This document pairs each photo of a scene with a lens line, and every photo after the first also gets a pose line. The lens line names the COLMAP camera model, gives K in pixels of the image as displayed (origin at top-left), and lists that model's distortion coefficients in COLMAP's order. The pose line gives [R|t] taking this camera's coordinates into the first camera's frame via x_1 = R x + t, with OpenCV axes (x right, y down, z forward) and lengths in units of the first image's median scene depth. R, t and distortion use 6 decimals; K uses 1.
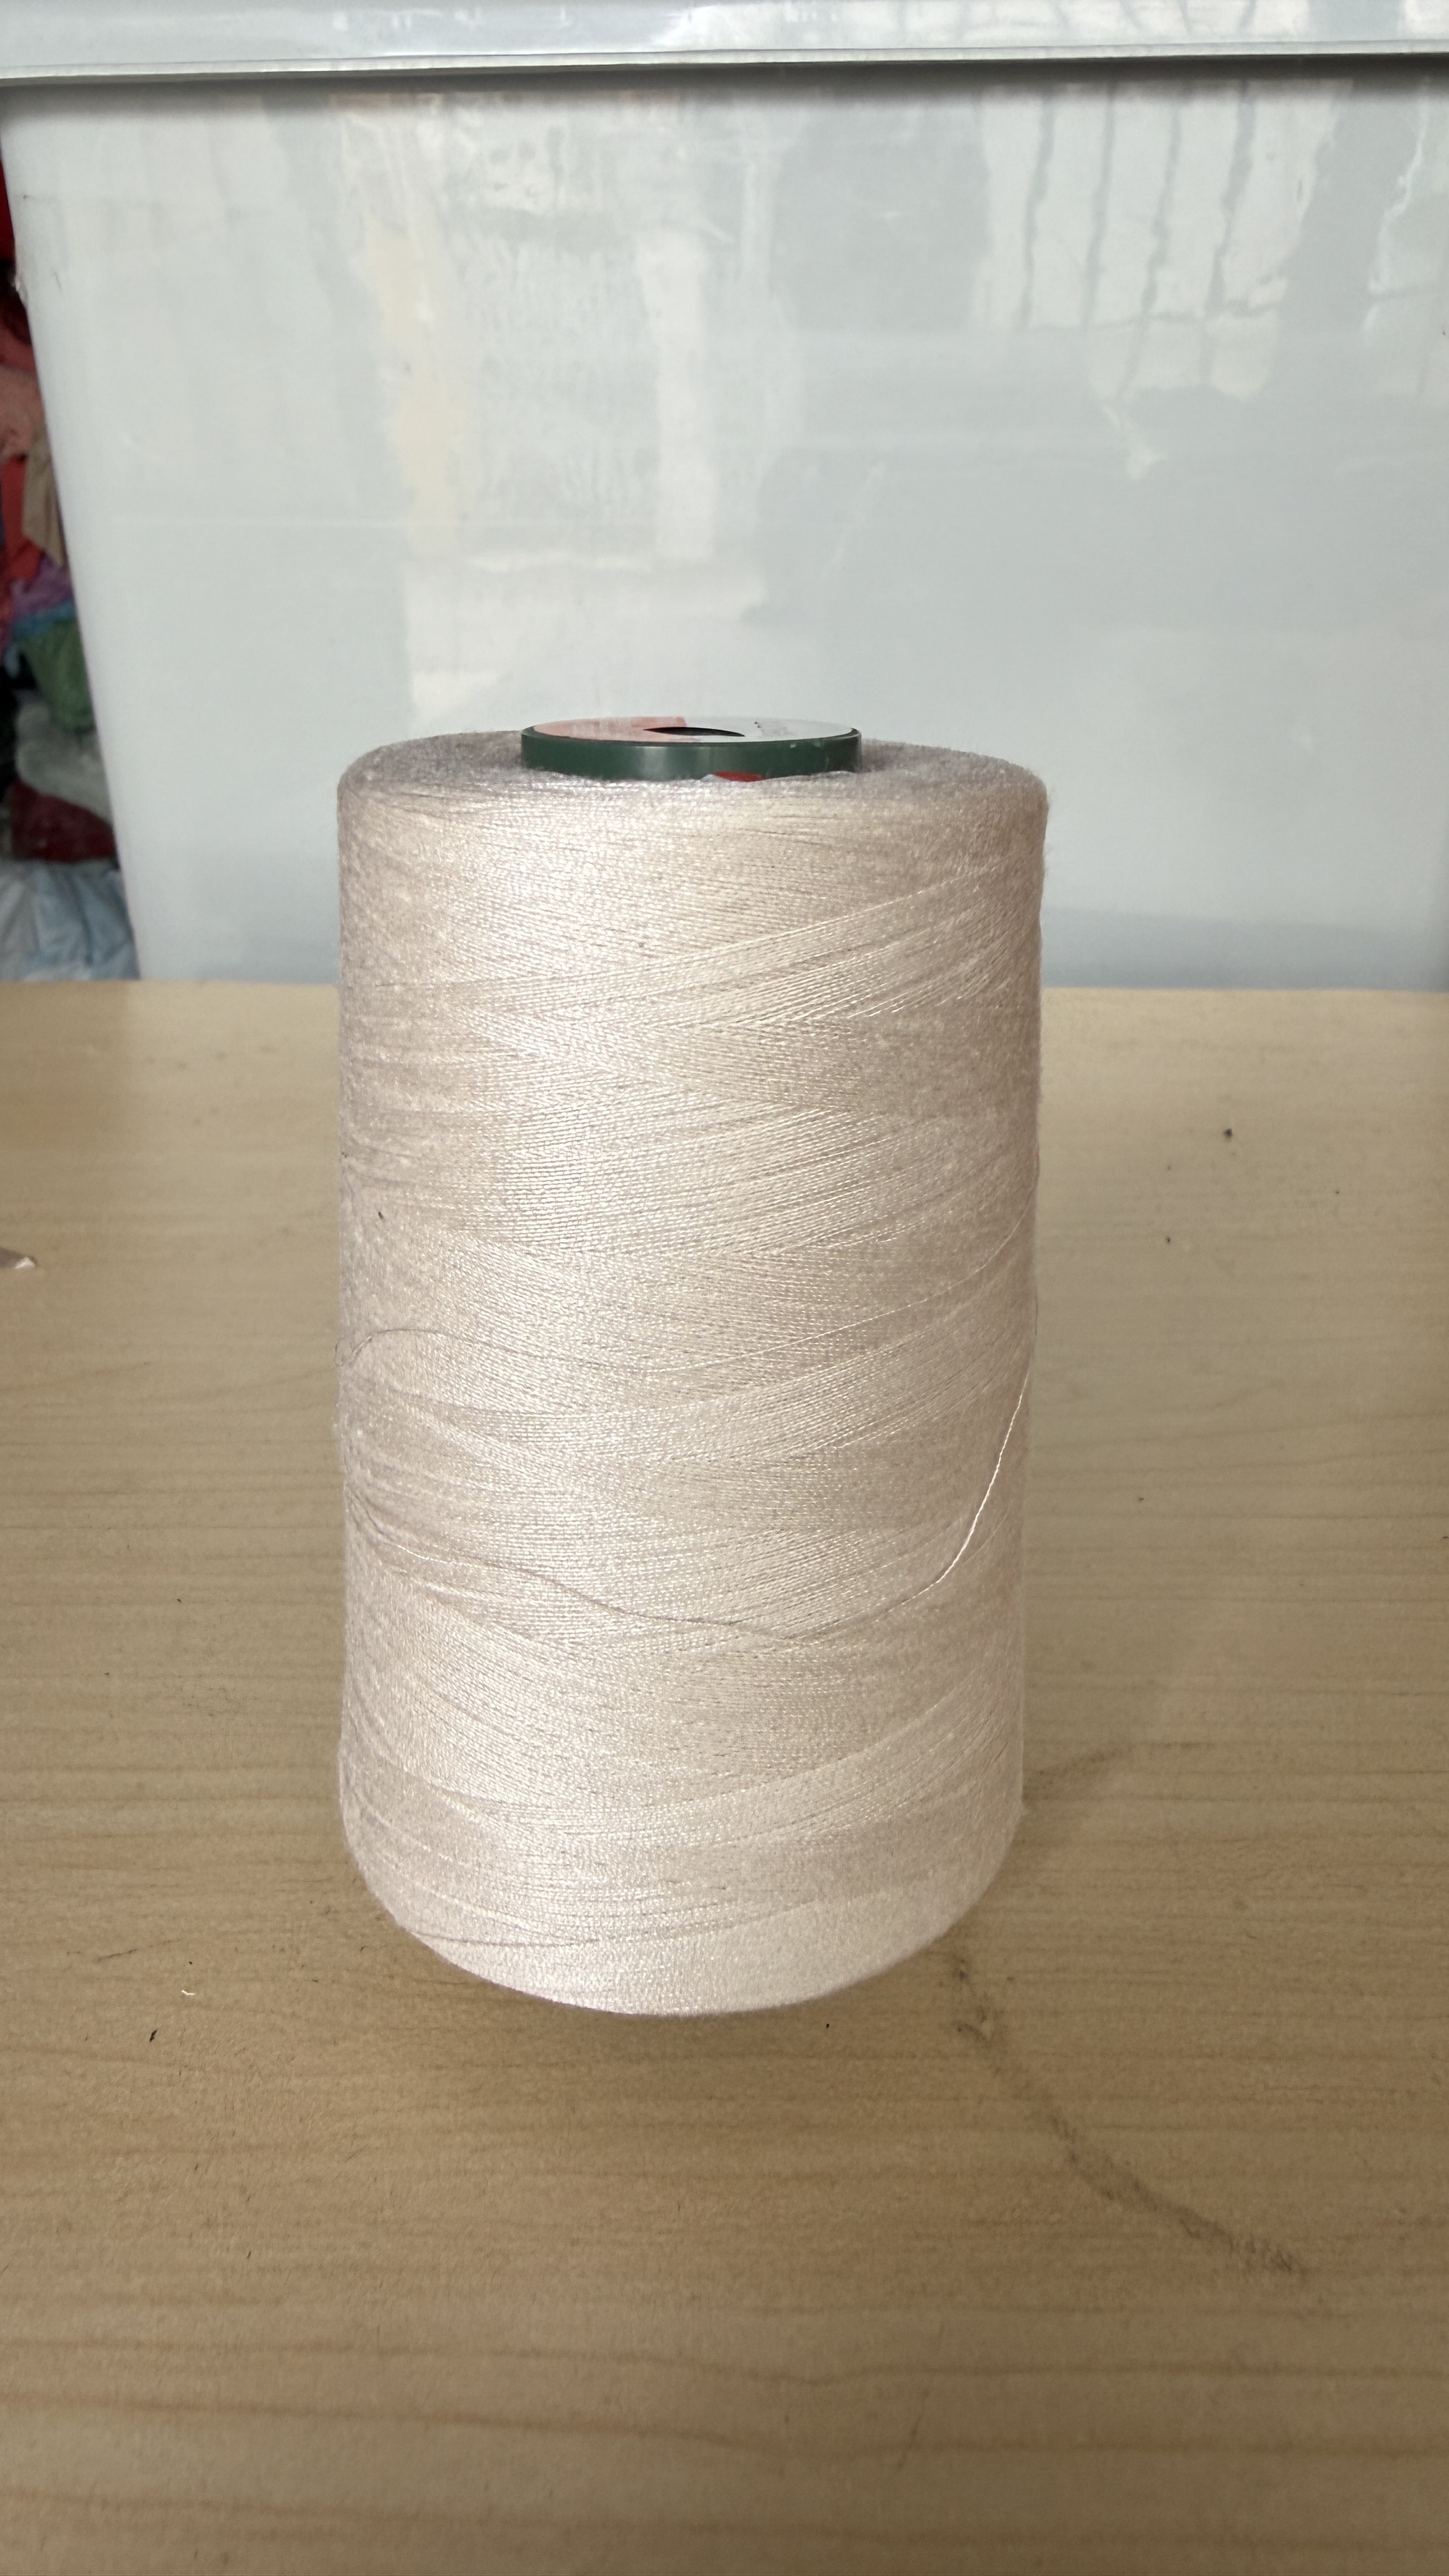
lens RADIAL K [[1802.9, 0, 736.2], [0, 1802.9, 1270.0], [0, 0, 1]] dist [0.005463, 0.012929]
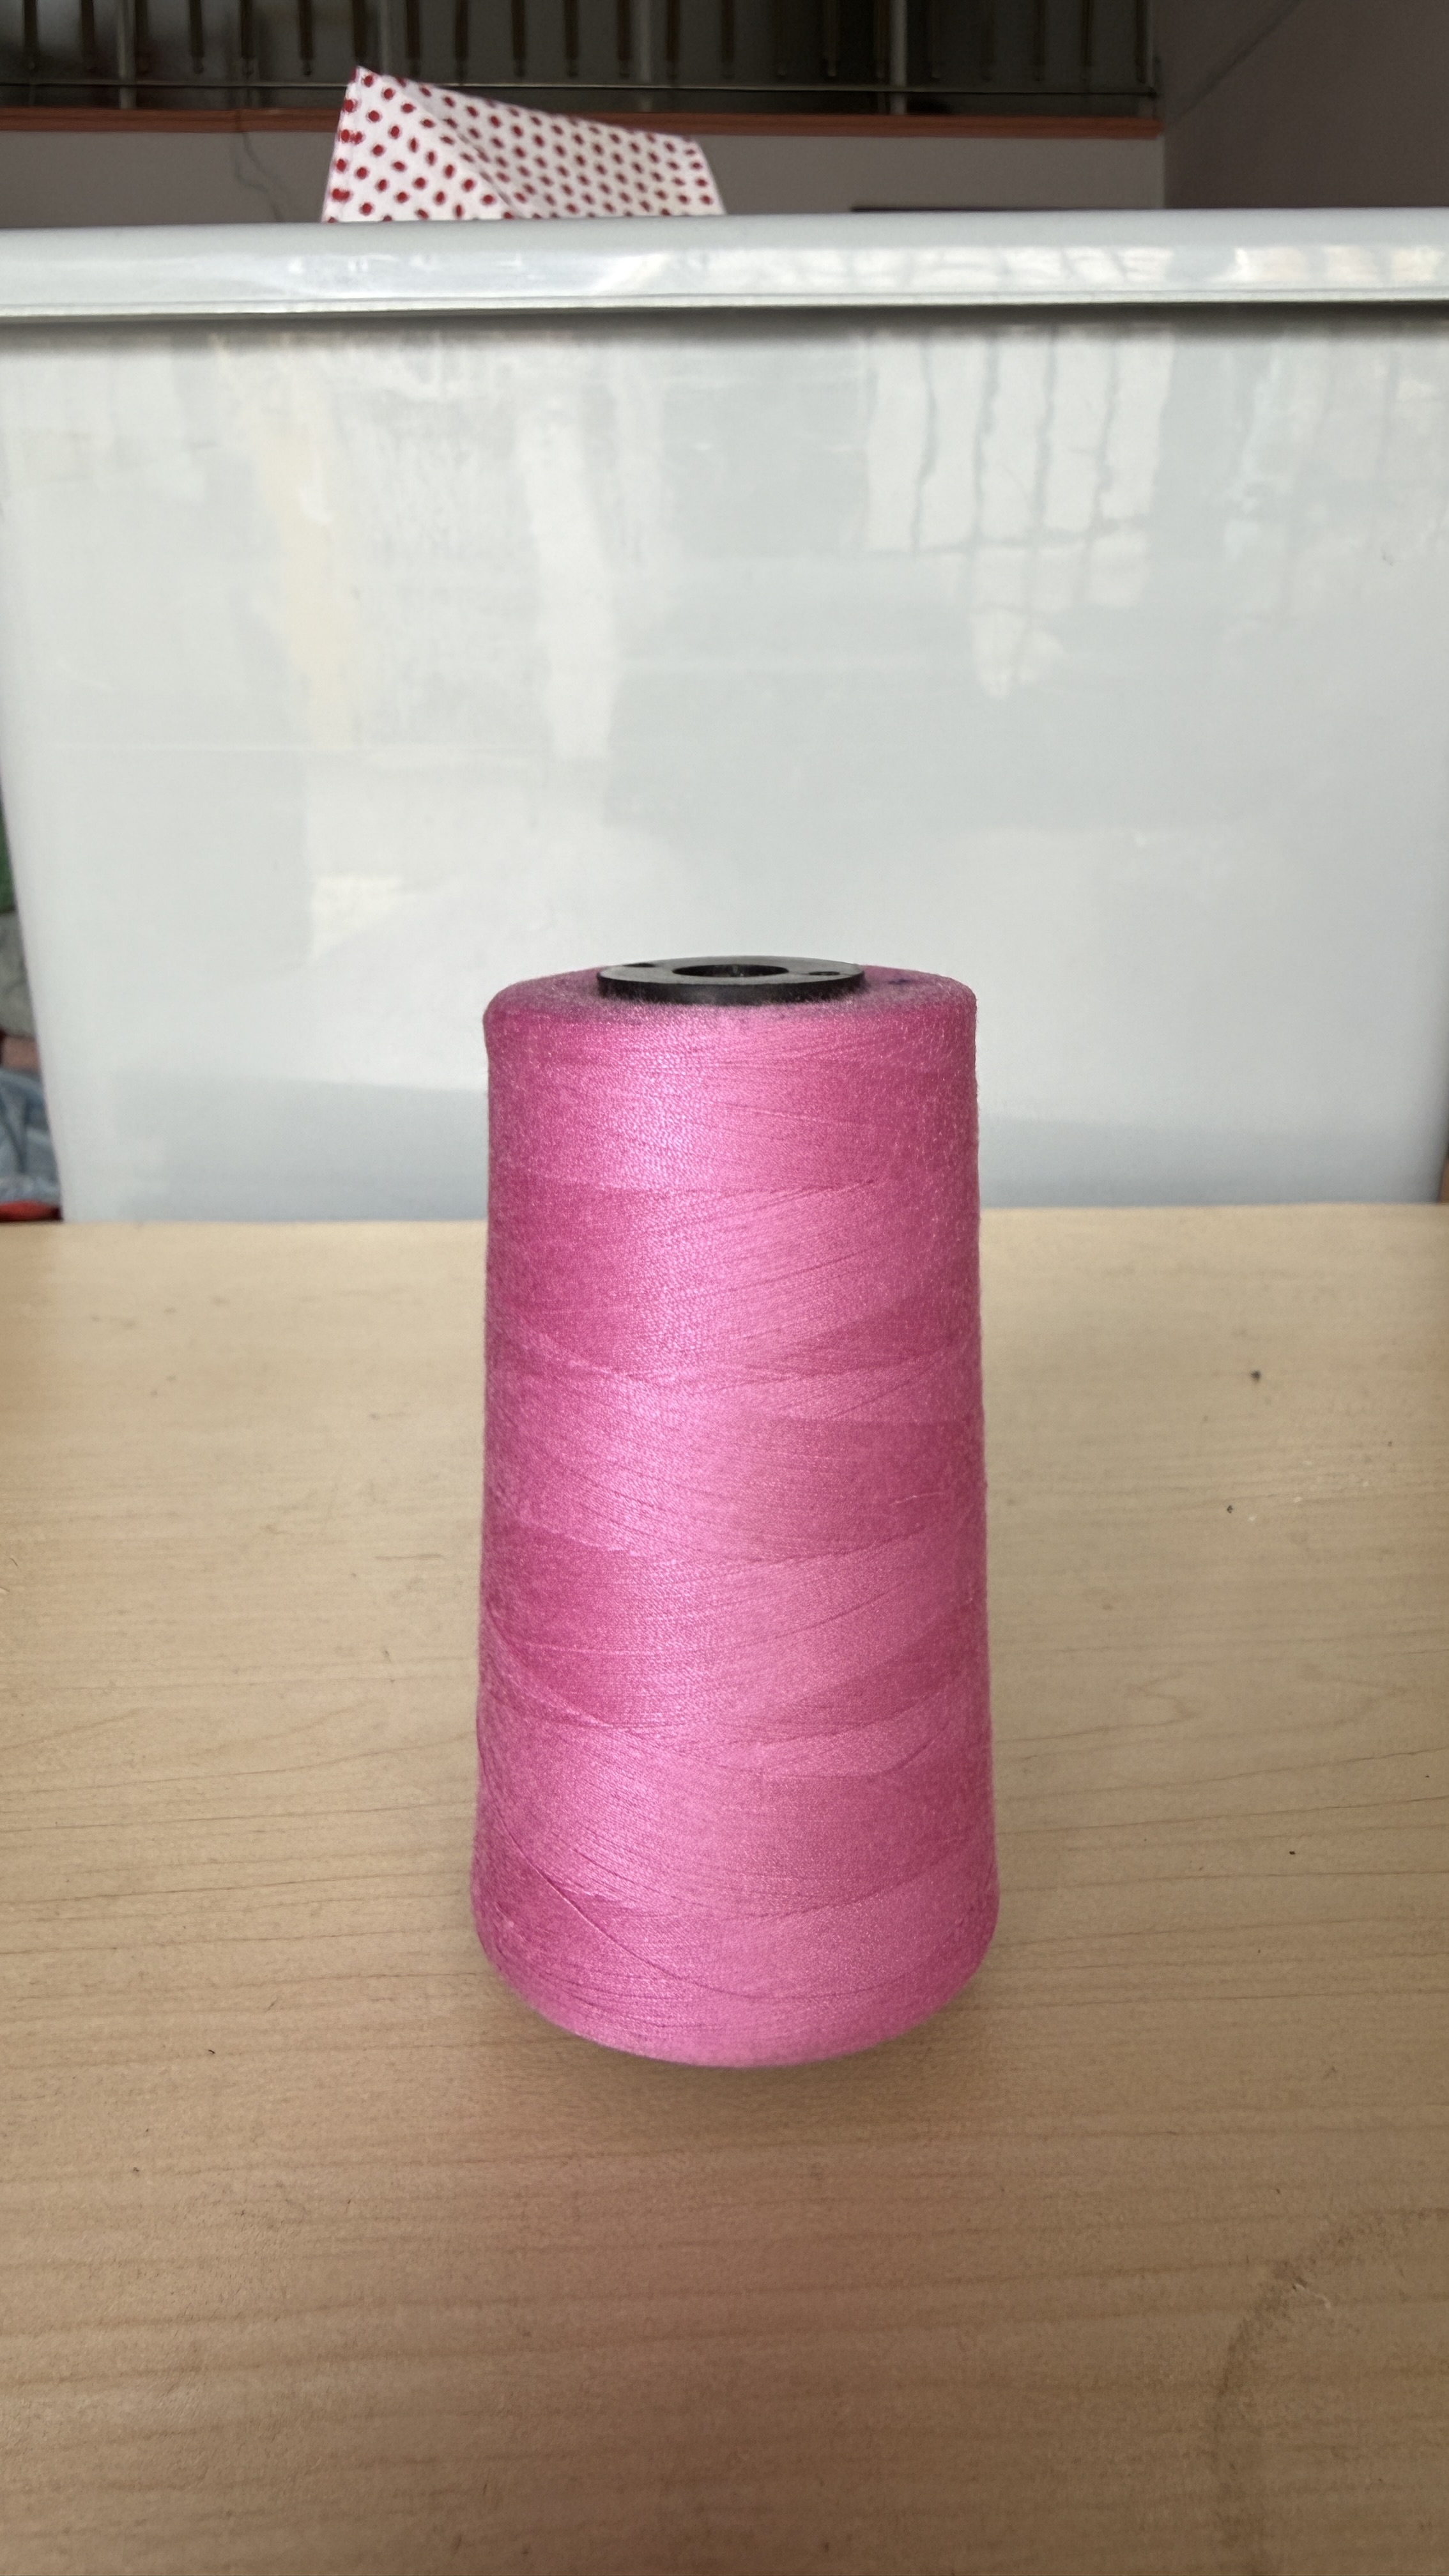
lens RADIAL K [[1802.9, 0, 716.9], [0, 1802.9, 1282.5], [0, 0, 1]] dist [0.005463, 0.012929]
pose [[0.998432, -0.022575, 0.051216, -0.045767], [0.027068, 0.995682, -0.088801, -0.037927], [-0.048990, 0.090048, 0.994732, 0.051724]]
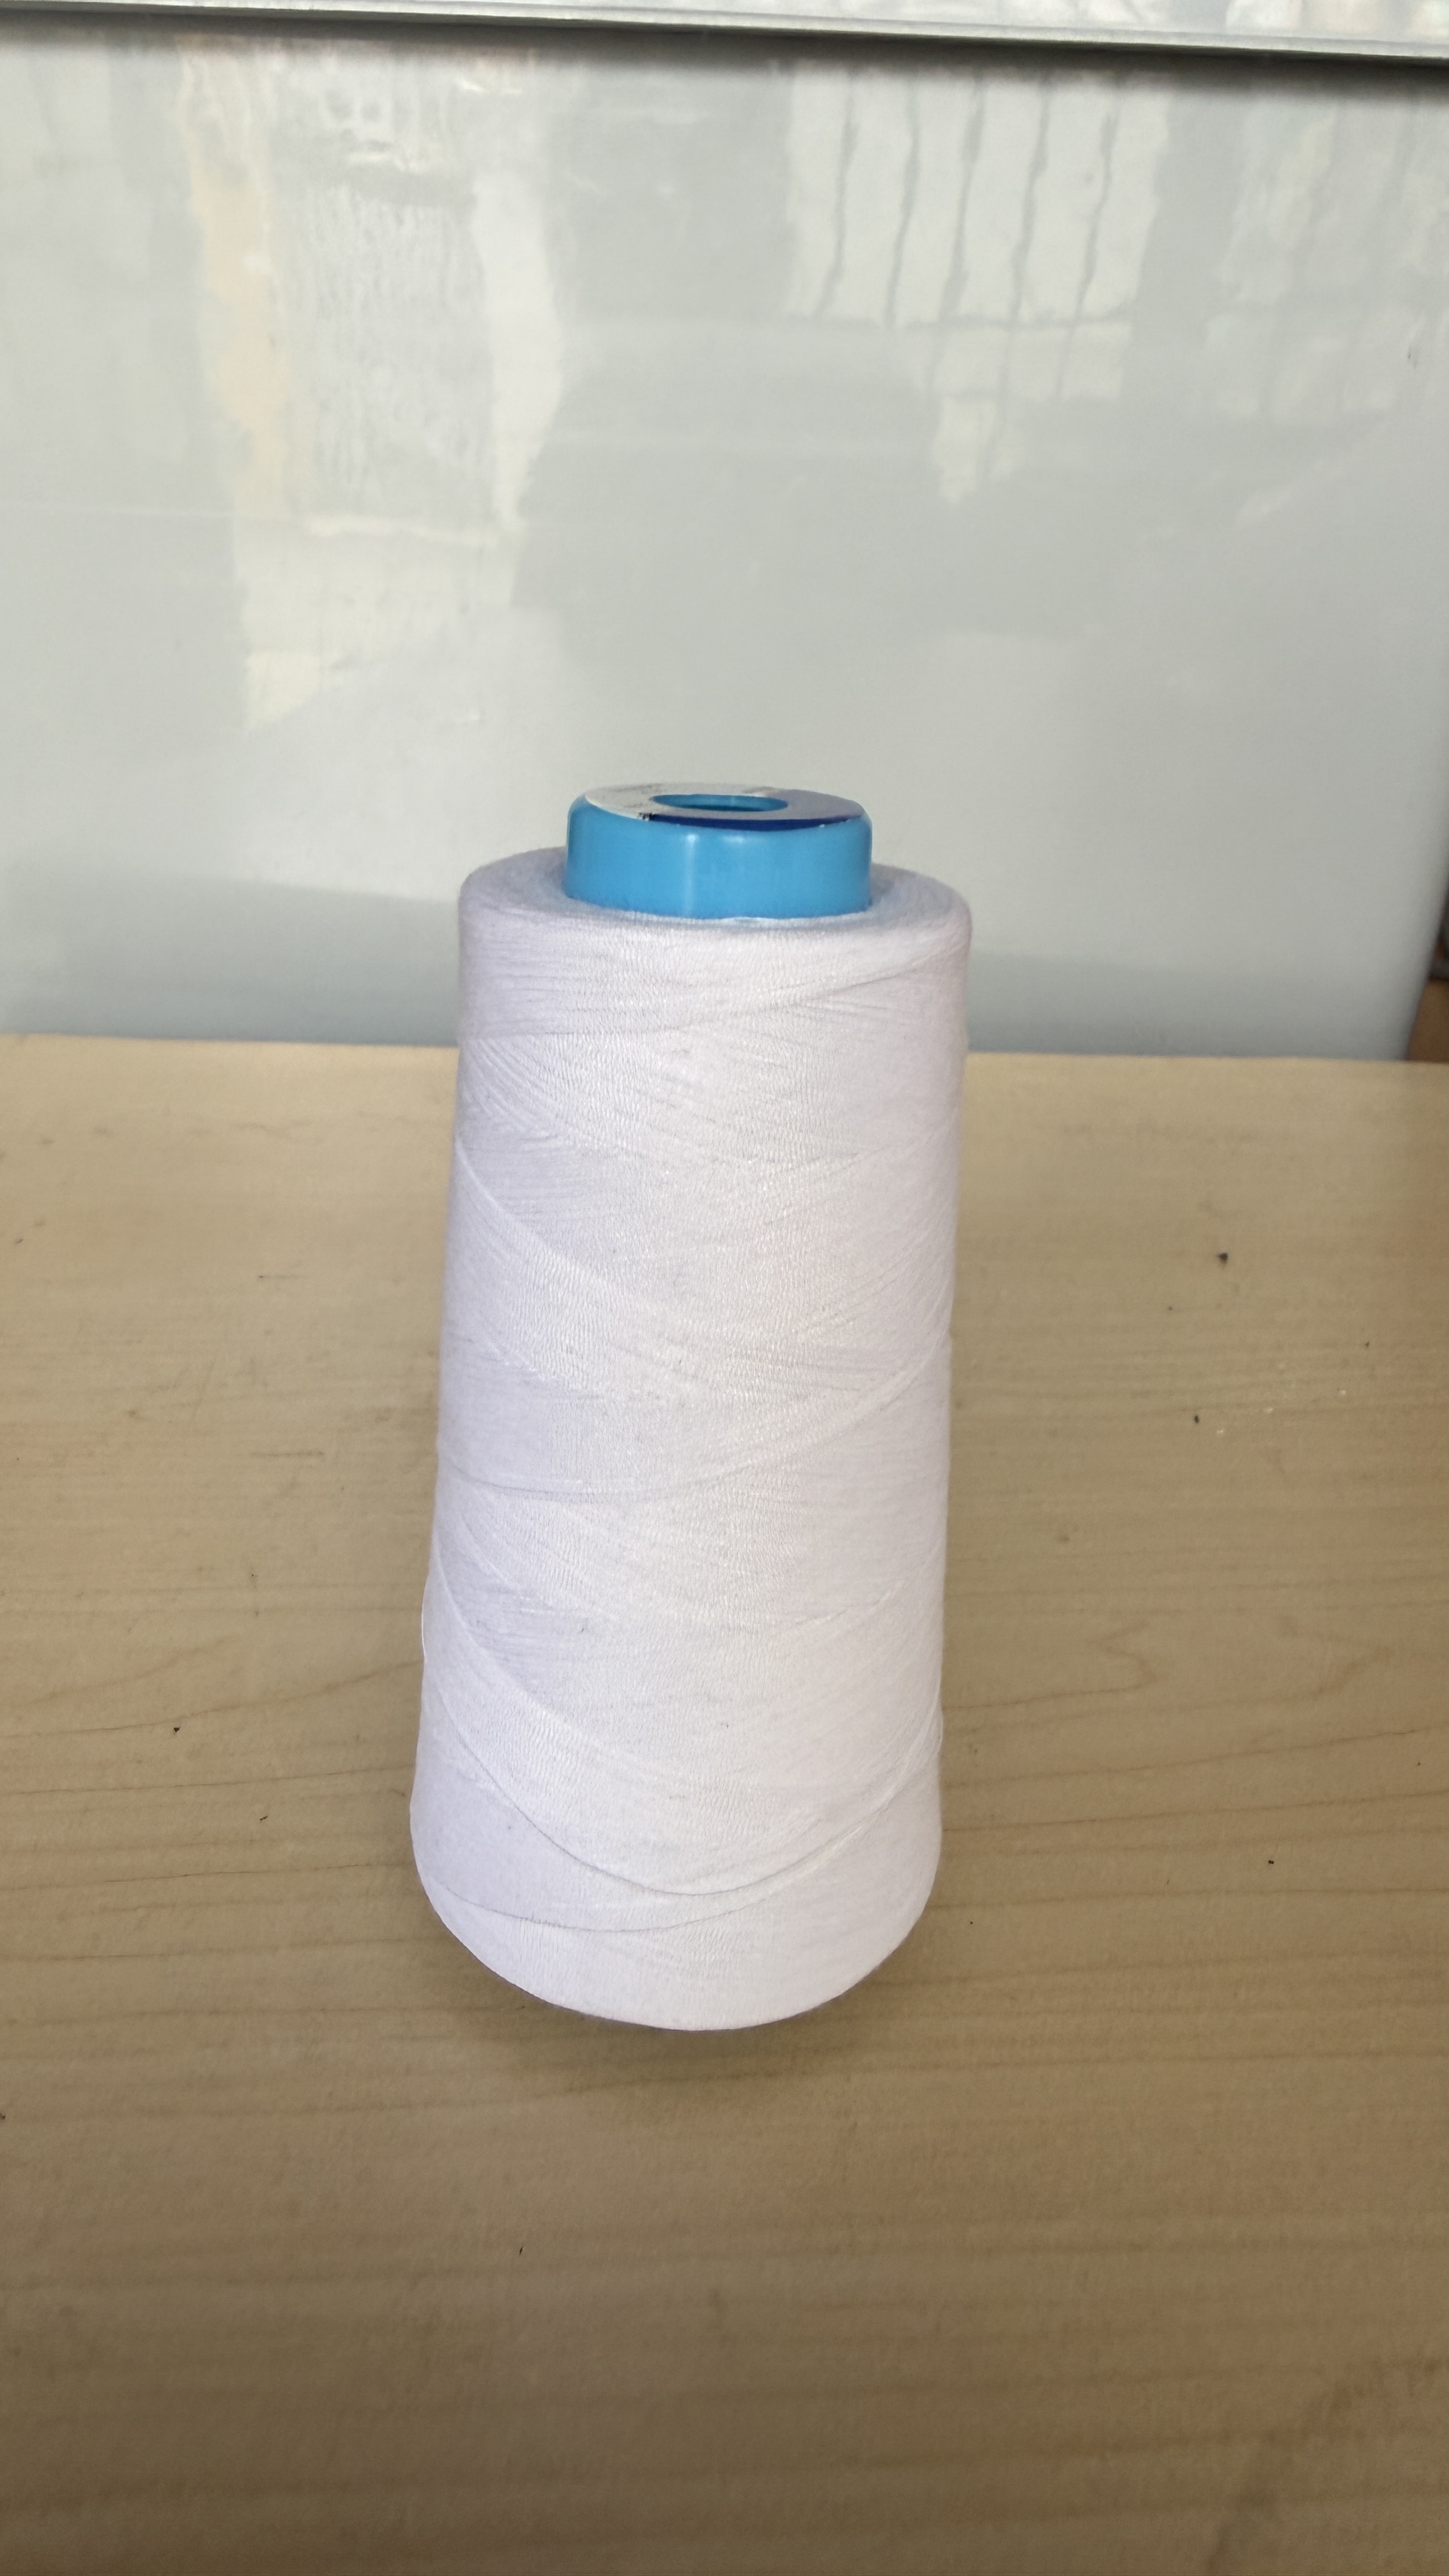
lens RADIAL K [[1802.9, 0, 708.5], [0, 1802.9, 1215.7], [0, 0, 1]] dist [0.005463, 0.012929]
pose [[0.996550, 0.007798, 0.082633, -0.040025], [-0.006762, 0.999895, -0.012808, -0.066098], [-0.082724, 0.012205, 0.996498, 0.113950]]
